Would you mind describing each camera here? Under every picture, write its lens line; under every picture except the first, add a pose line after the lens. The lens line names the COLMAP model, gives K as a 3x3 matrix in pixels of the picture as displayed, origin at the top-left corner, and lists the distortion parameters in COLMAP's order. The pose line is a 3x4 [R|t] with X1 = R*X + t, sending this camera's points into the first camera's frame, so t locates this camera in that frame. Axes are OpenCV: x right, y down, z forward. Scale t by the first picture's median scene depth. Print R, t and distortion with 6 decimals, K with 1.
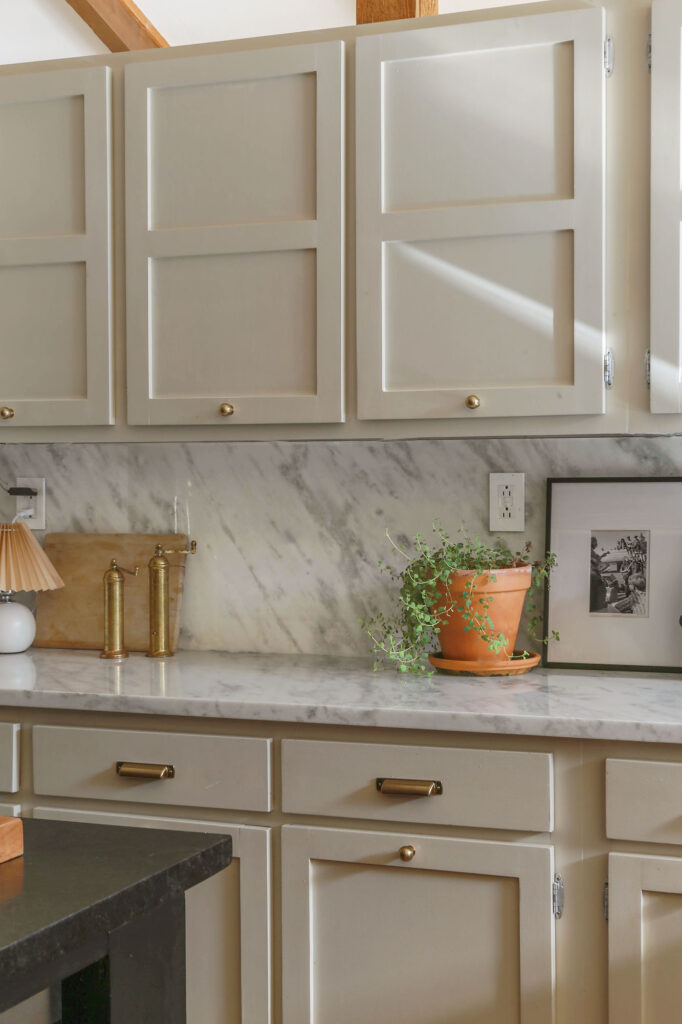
lens RADIAL K [[1432.4, 0, 409.3], [0, 1432.4, 504.3], [0, 0, 1]] dist [0.000257, 0.000000]
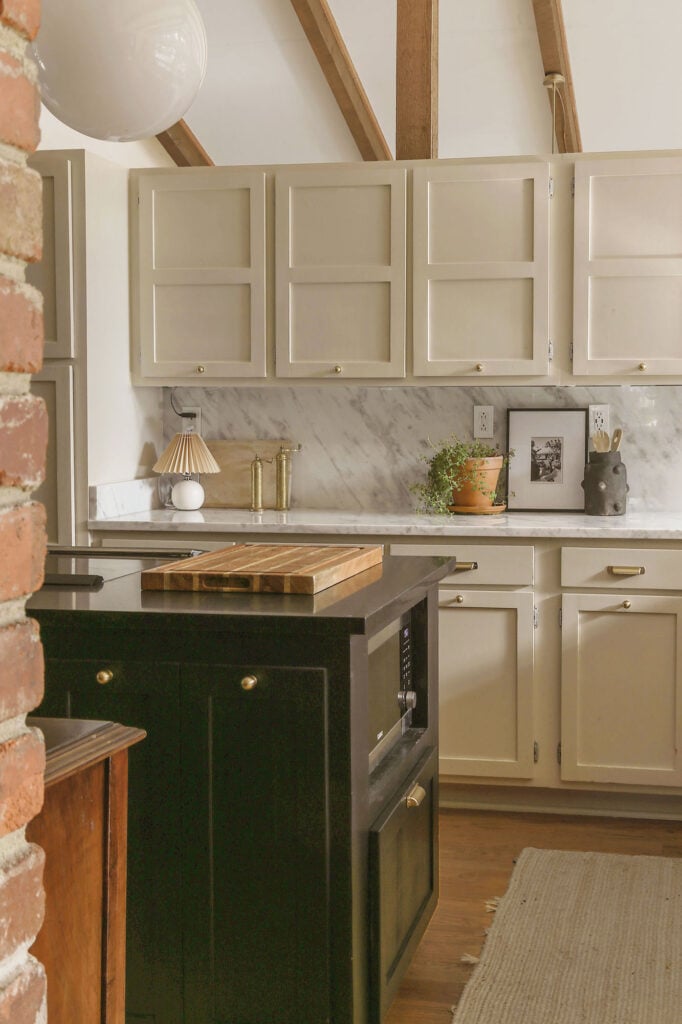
lens RADIAL K [[1189.1, 0, 468.3], [0, 1189.1, 476.9], [0, 0, 1]] dist [-0.019937, 0.000000]
pose [[0.980909, -0.006456, 0.194363, -0.251000], [-0.001146, 0.999239, 0.038976, 0.009894], [-0.194466, -0.038455, 0.980155, -0.488974]]
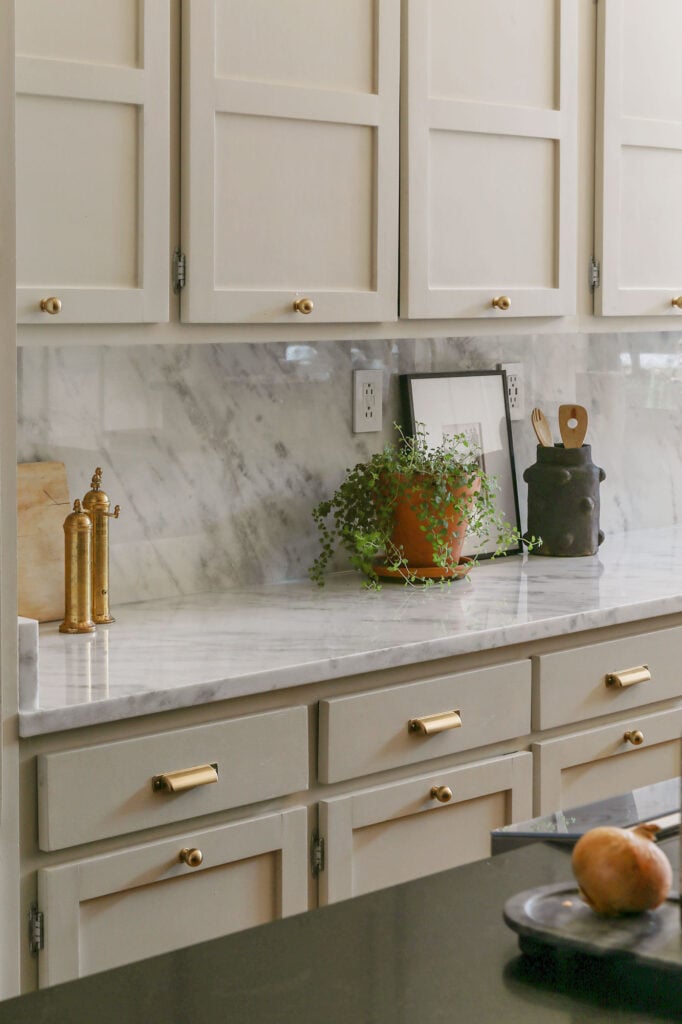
lens RADIAL K [[1885.9, 0, 344.6], [0, 1885.9, 509.4], [0, 0, 1]] dist [-0.251820, 0.000000]
pose [[0.453629, -0.091794, 0.886451, -1.074765], [0.020376, 0.995489, 0.092658, -0.046881], [-0.890958, -0.023970, 0.453453, 0.463083]]
